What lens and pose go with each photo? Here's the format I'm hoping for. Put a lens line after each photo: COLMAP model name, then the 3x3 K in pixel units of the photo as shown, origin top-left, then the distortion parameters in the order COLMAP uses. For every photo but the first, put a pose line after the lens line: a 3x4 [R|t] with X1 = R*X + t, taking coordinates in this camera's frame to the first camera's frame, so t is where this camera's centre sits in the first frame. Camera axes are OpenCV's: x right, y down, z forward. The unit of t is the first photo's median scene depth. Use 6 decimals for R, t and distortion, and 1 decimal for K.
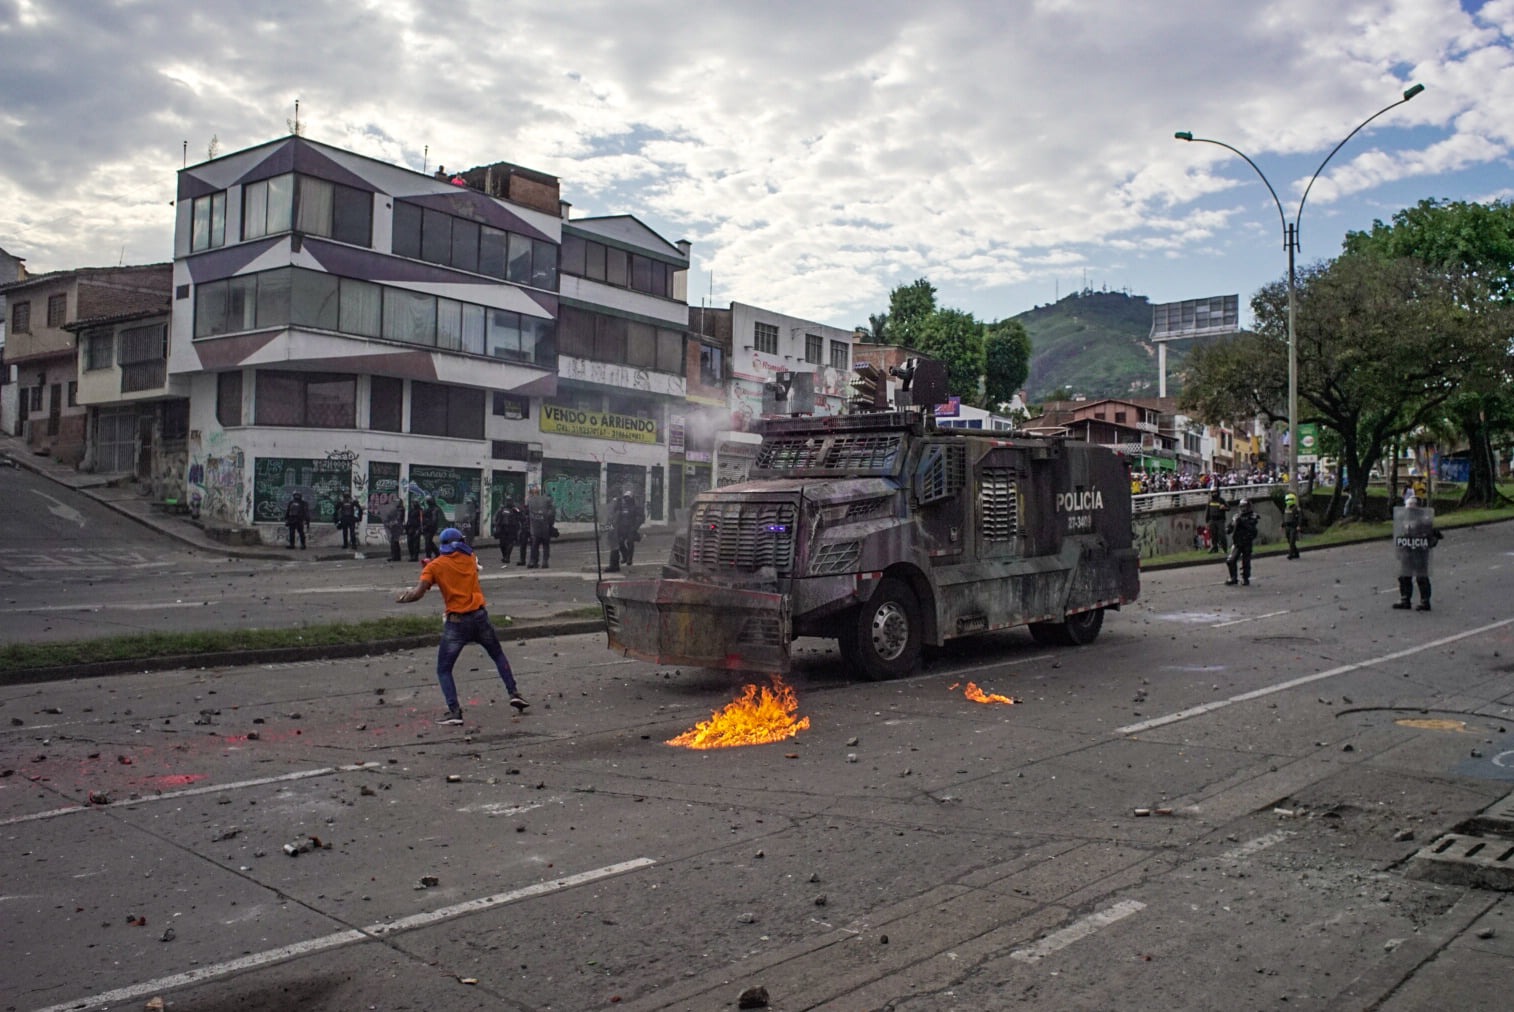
lens RADIAL K [[1320.2, 0, 700.0], [0, 1320.2, 513.9], [0, 0, 1]] dist [-0.062358, 0.042191]
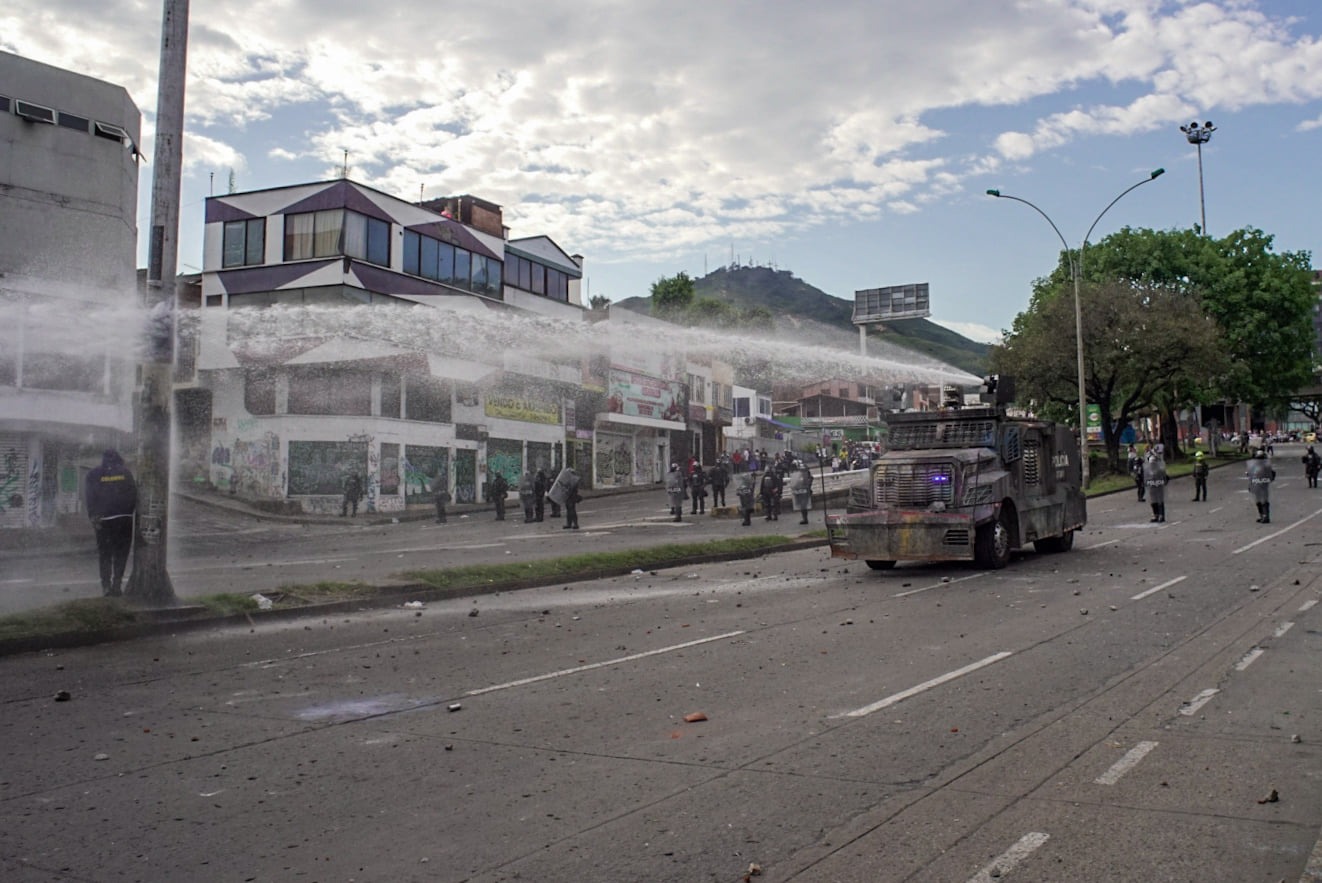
lens RADIAL K [[1330.6, 0, 662.1], [0, 1330.6, 362.1], [0, 0, 1]] dist [-0.069056, 0.000000]
pose [[0.974245, -0.003035, 0.225470, -0.268766], [0.024244, 0.995523, -0.091353, 0.003444], [-0.224183, 0.094467, 0.969958, -0.234855]]
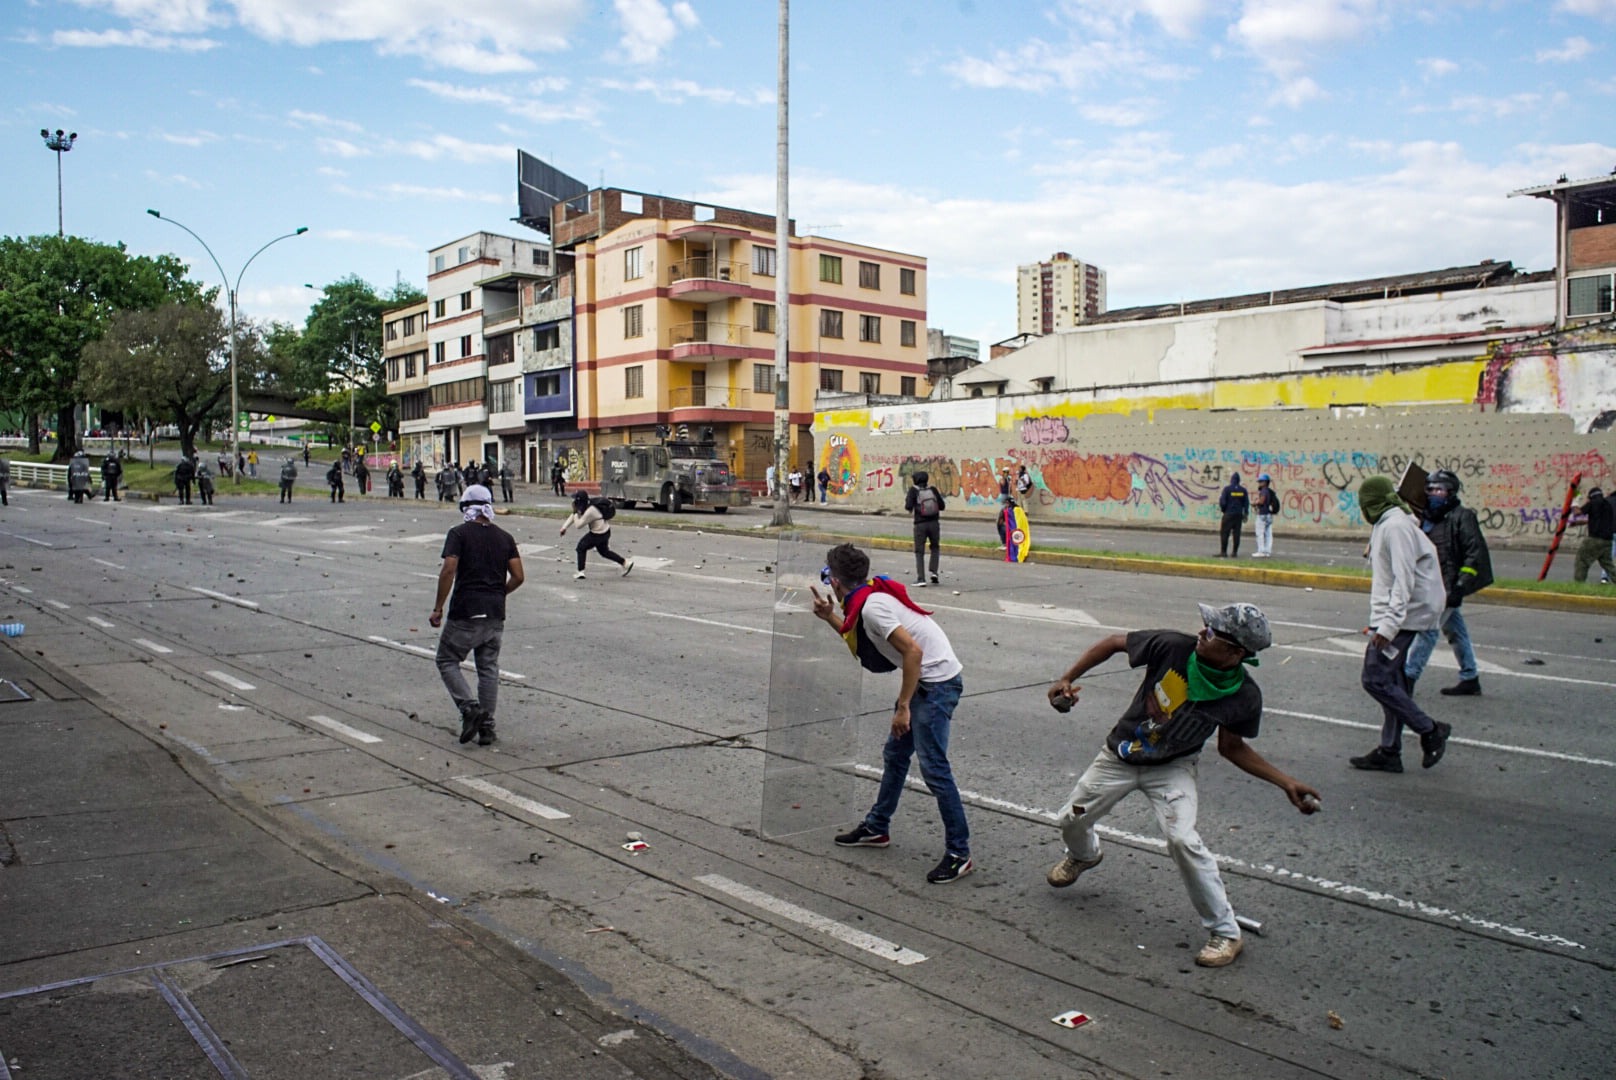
lens RADIAL K [[1413.9, 0, 802.3], [0, 1413.9, 551.7], [0, 0, 1]] dist [-0.077614, 0.041023]
pose [[0.161481, -0.053064, 0.985448, -1.056225], [-0.010131, 0.998412, 0.055422, 0.000020], [-0.986824, -0.018933, 0.160686, 0.014088]]
